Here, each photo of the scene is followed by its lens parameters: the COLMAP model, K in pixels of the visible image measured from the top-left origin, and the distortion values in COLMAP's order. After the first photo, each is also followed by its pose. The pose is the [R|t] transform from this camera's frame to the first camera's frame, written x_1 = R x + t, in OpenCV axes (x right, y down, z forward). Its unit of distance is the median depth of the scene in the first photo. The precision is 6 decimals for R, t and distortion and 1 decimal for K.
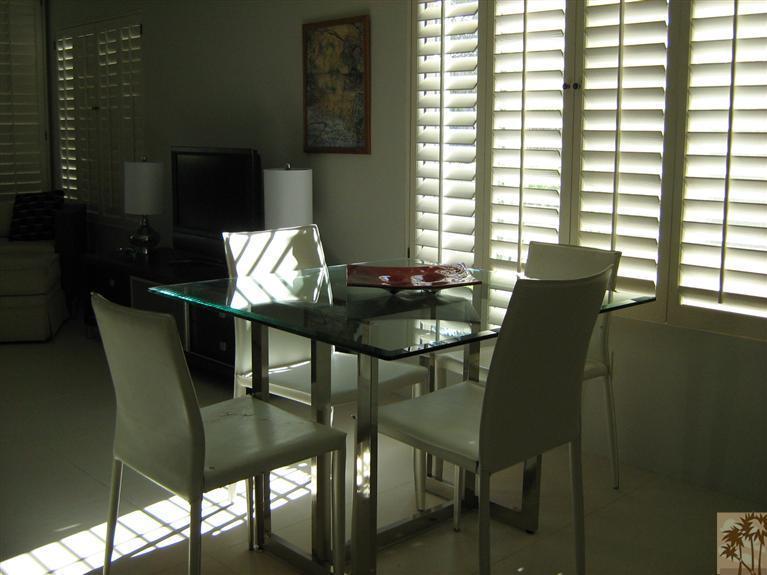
lens RADIAL K [[879.2, 0, 385.0], [0, 879.2, 287.7], [0, 0, 1]] dist [-0.111626, 0.000000]
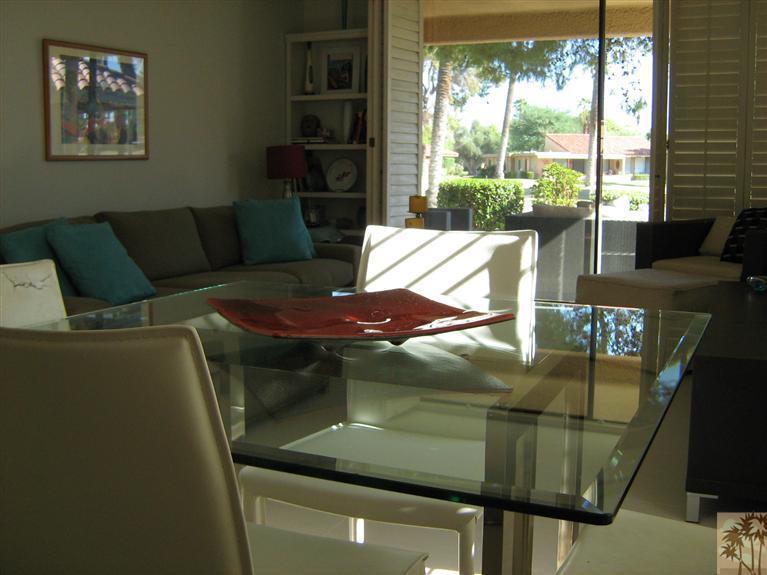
lens RADIAL K [[879.2, 0, 382.0], [0, 879.2, 280.5], [0, 0, 1]] dist [-0.111626, 0.000000]
pose [[0.387793, 0.110777, -0.915066, 0.310368], [-0.155887, 0.986334, 0.053341, -0.038376], [0.908469, 0.121962, 0.399762, 0.470934]]
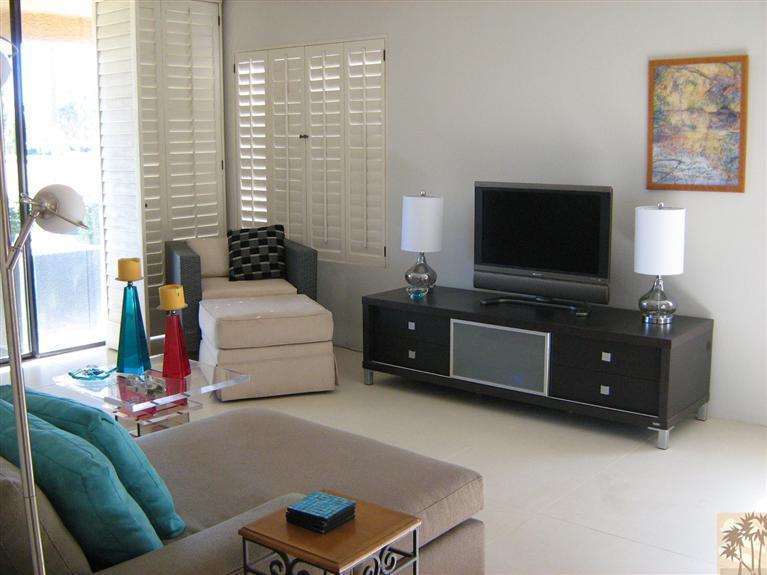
lens RADIAL K [[879.2, 0, 378.3], [0, 879.2, 280.6], [0, 0, 1]] dist [-0.111626, 0.000000]
pose [[0.992901, -0.031500, 0.114700, -0.524562], [0.033493, 0.999319, -0.015491, -0.047418], [-0.114134, 0.019223, 0.993279, 0.063198]]
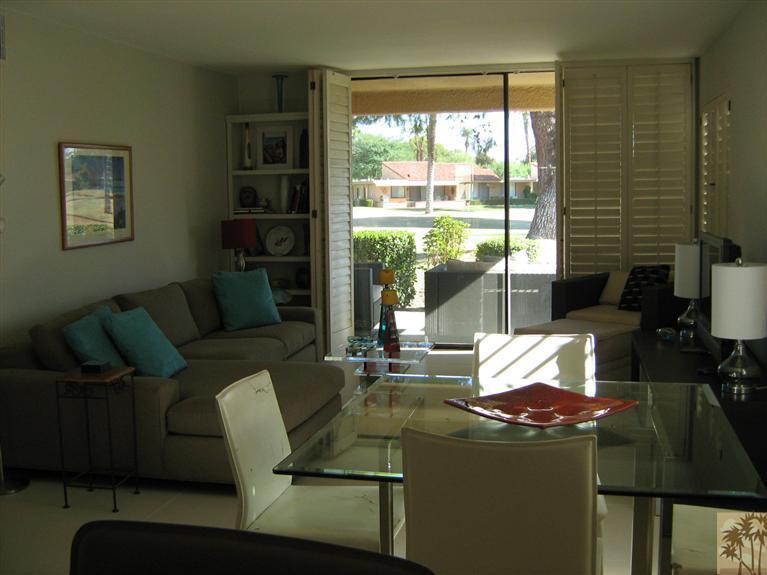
lens RADIAL K [[879.2, 0, 389.3], [0, 879.2, 285.7], [0, 0, 1]] dist [-0.111626, 0.000000]
pose [[0.560899, 0.070396, -0.824886, 0.405865], [-0.120002, 0.992769, 0.003125, -0.071733], [0.819141, 0.097235, 0.565290, 0.201489]]
